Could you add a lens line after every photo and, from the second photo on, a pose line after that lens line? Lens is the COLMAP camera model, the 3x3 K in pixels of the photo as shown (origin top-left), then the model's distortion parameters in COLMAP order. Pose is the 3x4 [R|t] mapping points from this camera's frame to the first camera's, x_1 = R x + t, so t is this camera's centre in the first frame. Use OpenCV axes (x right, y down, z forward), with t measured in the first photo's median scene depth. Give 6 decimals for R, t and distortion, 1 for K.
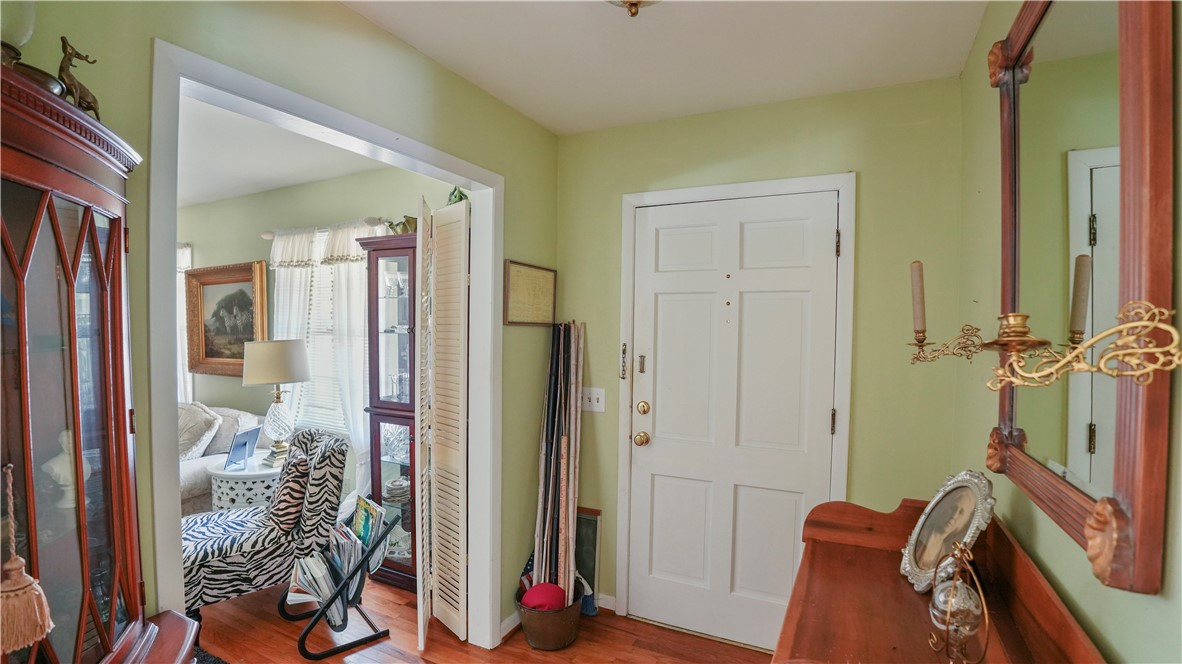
lens RADIAL K [[526.2, 0, 597.5], [0, 526.2, 341.7], [0, 0, 1]] dist [-0.039190, 0.001682]
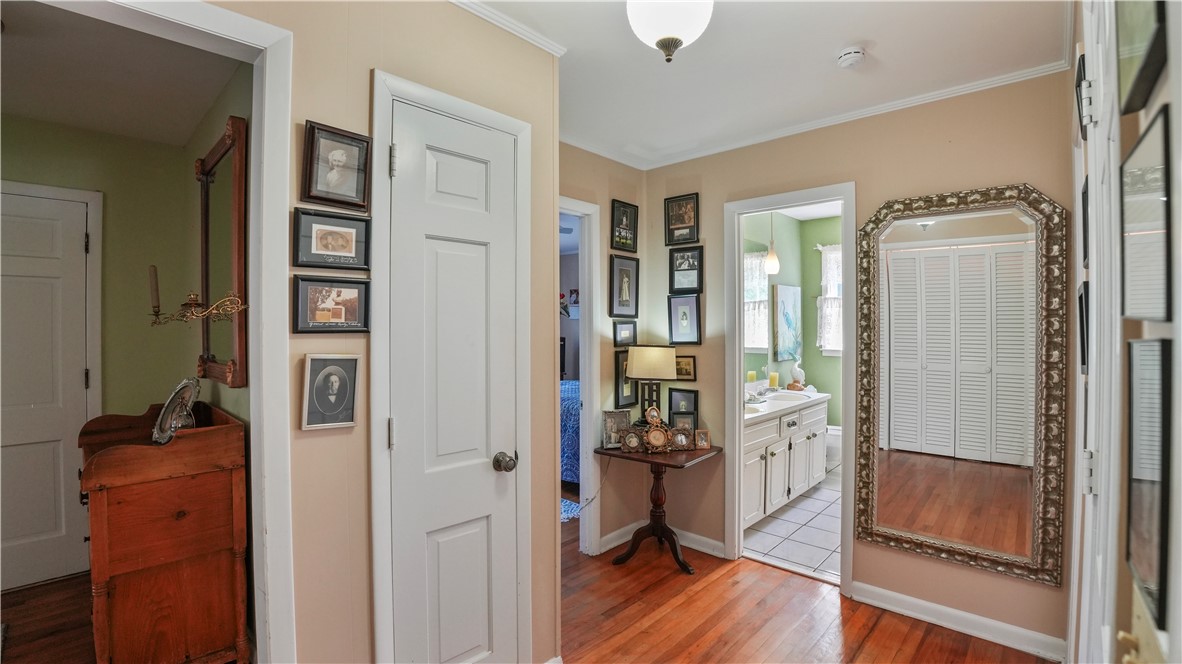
lens RADIAL K [[526.2, 0, 600.6], [0, 526.2, 328.5], [0, 0, 1]] dist [-0.039190, 0.001682]
pose [[0.290047, -0.016525, 0.956870, -0.572514], [0.028805, 0.999549, 0.008531, 0.079477], [-0.956579, 0.025088, 0.290392, -0.898110]]
